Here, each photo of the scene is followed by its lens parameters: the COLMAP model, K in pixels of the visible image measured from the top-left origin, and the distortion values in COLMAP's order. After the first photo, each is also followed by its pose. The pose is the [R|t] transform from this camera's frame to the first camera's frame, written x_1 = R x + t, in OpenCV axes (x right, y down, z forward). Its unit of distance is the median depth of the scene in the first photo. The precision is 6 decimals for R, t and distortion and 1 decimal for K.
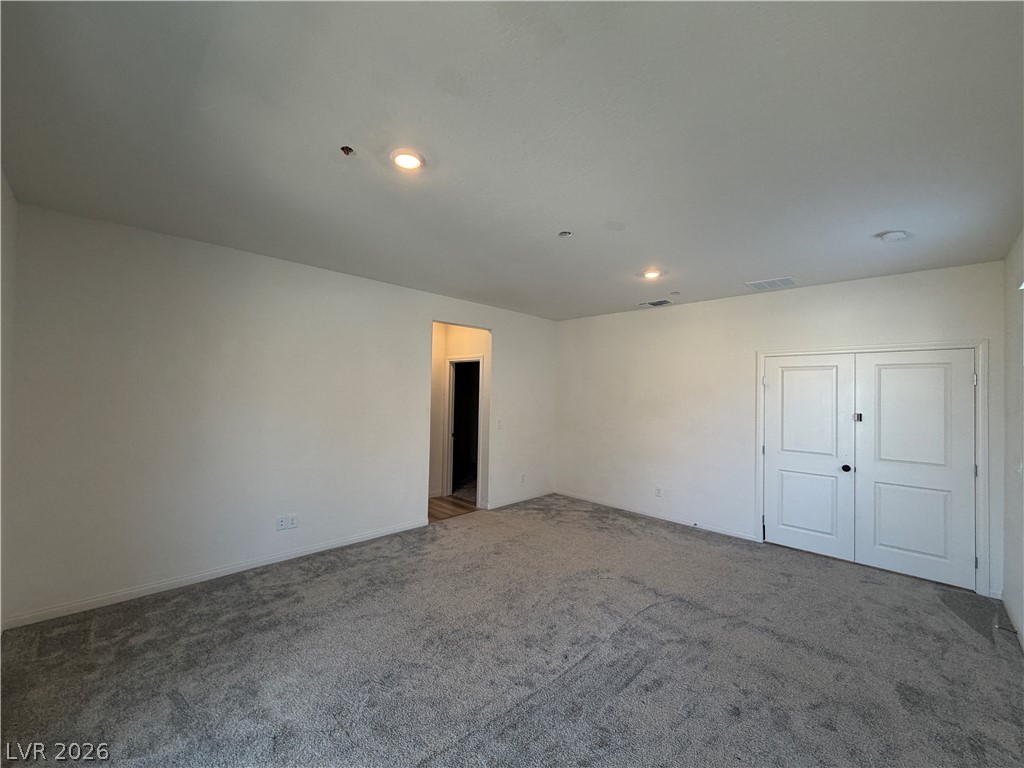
lens RADIAL K [[409.3, 0, 508.2], [0, 409.3, 384.9], [0, 0, 1]] dist [0.002382, -0.000334]
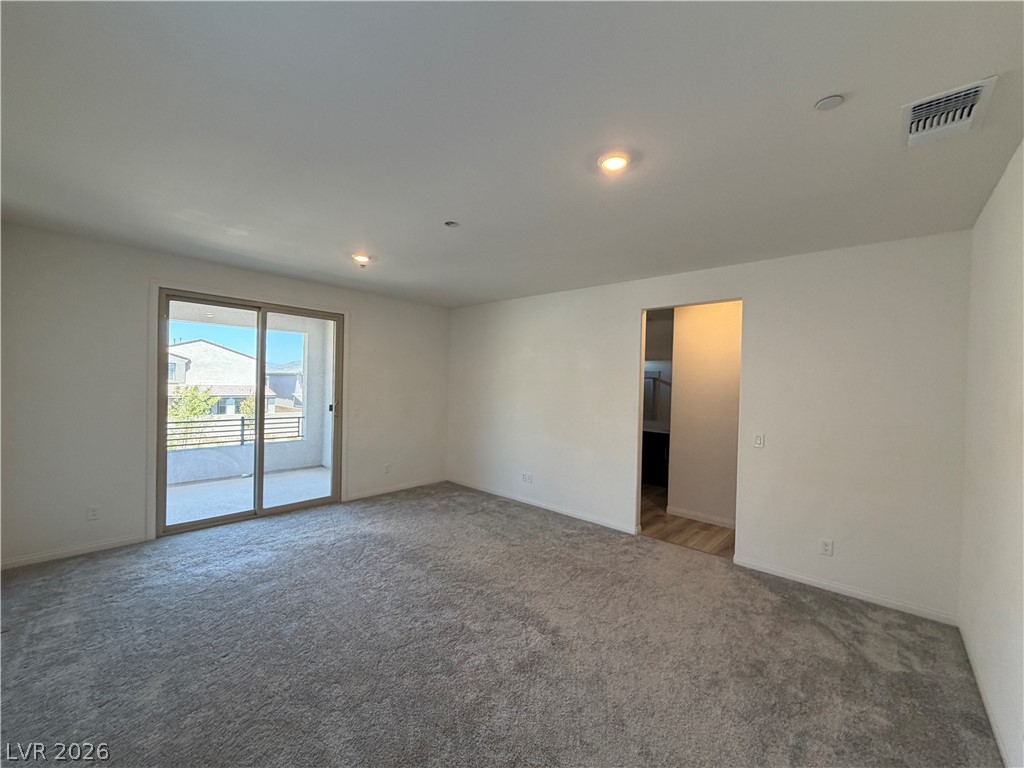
lens RADIAL K [[409.3, 0, 508.2], [0, 409.3, 384.9], [0, 0, 1]] dist [0.002382, -0.000334]
pose [[0.045000, -0.009795, -0.998939, 0.662864], [-0.003813, 0.999943, -0.009977, 0.016594], [0.998980, 0.004258, 0.044960, 0.632439]]
